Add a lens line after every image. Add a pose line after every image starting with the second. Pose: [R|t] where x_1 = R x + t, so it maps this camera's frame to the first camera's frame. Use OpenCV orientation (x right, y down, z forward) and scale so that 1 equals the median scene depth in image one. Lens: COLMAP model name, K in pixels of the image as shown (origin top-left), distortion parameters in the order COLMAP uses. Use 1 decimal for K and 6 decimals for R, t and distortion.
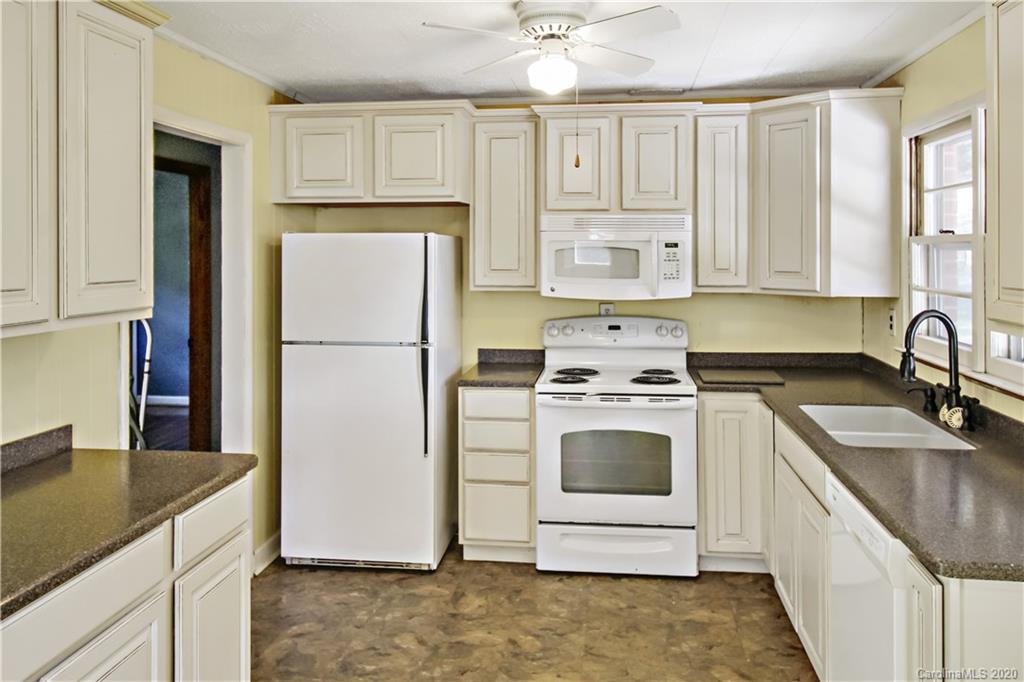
lens RADIAL K [[833.1, 0, 512.4], [0, 833.1, 253.5], [0, 0, 1]] dist [0.005385, -0.001375]
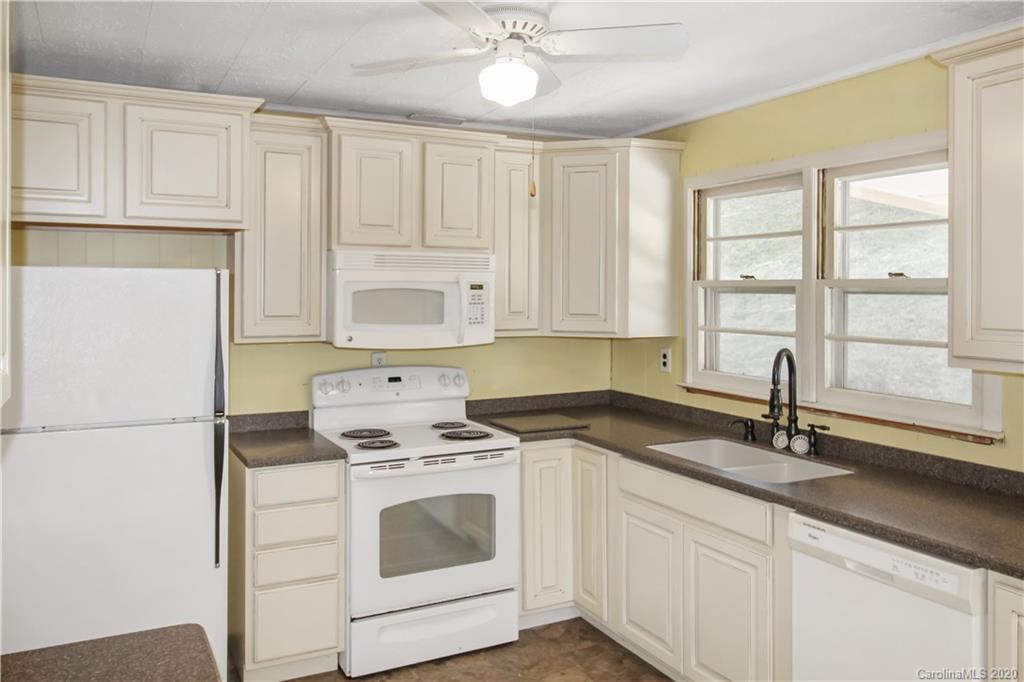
lens RADIAL K [[820.6, 0, 513.7], [0, 820.6, 295.9], [0, 0, 1]] dist [0.008070, 0.003985]
pose [[0.820942, -0.001249, 0.571010, -0.298588], [-0.001423, 0.999990, 0.004234, -0.004102], [-0.571009, -0.004289, 0.820932, 0.233608]]
